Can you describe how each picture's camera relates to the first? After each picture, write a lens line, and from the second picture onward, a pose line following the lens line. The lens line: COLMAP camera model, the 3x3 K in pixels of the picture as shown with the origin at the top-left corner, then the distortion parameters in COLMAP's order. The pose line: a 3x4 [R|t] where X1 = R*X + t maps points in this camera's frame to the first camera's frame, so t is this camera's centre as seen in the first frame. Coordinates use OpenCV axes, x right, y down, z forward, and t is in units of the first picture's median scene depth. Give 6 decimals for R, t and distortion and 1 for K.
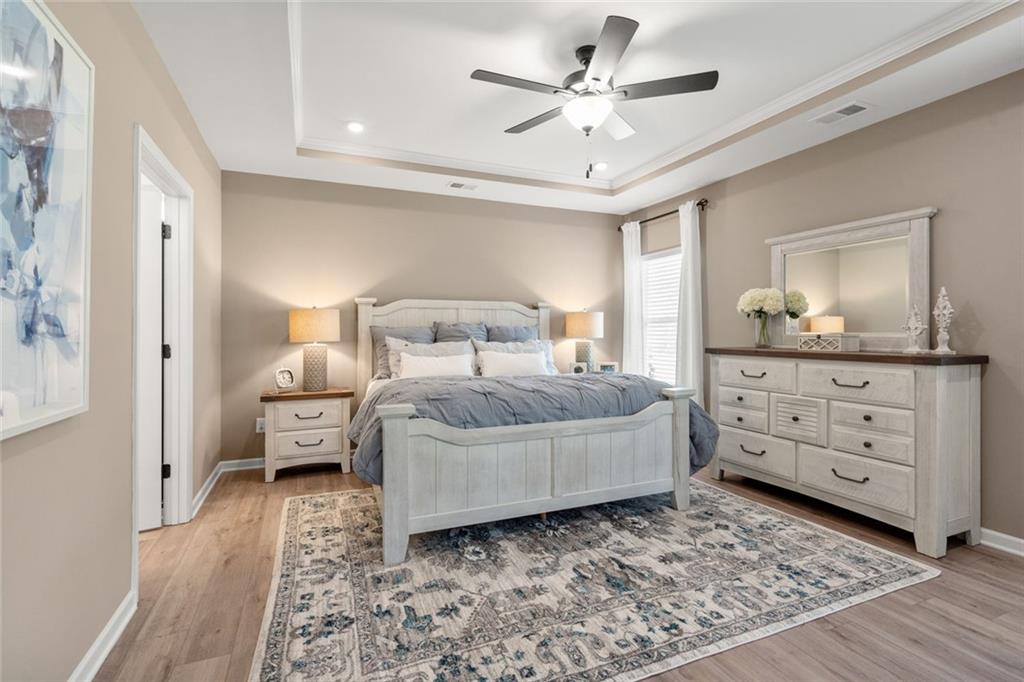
lens RADIAL K [[463.2, 0, 504.8], [0, 463.2, 334.6], [0, 0, 1]] dist [-0.002570, 0.000503]
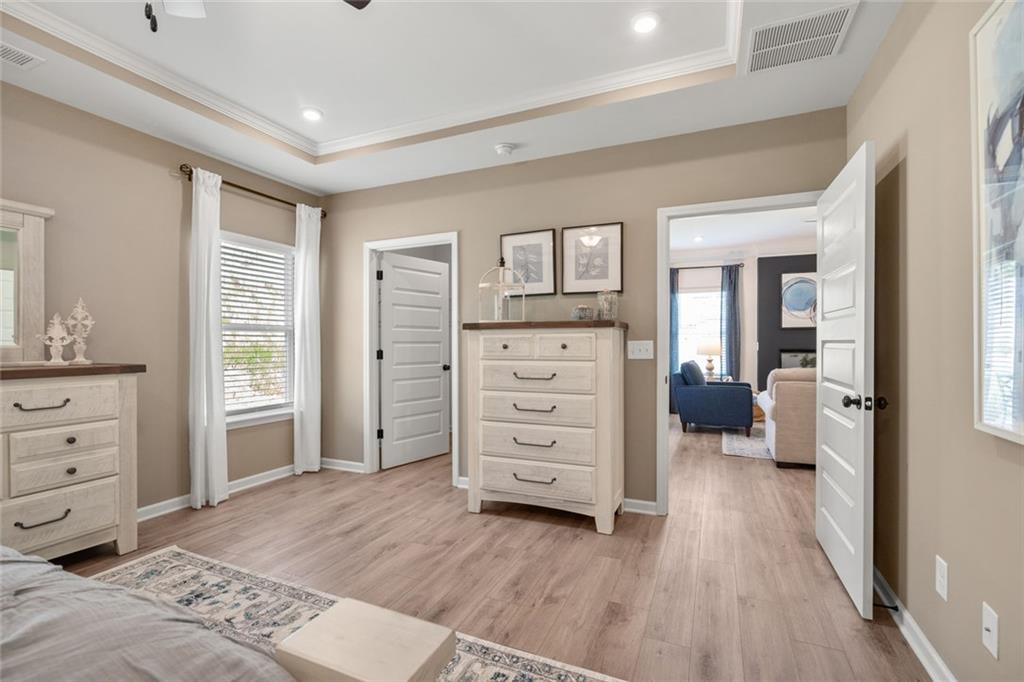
lens RADIAL K [[463.2, 0, 508.4], [0, 463.2, 343.2], [0, 0, 1]] dist [-0.002570, 0.000503]
pose [[-0.684680, -0.000216, 0.728844, -0.468198], [0.001993, 0.999996, 0.002169, -0.004067], [-0.728842, 0.002938, -0.684676, 1.110478]]
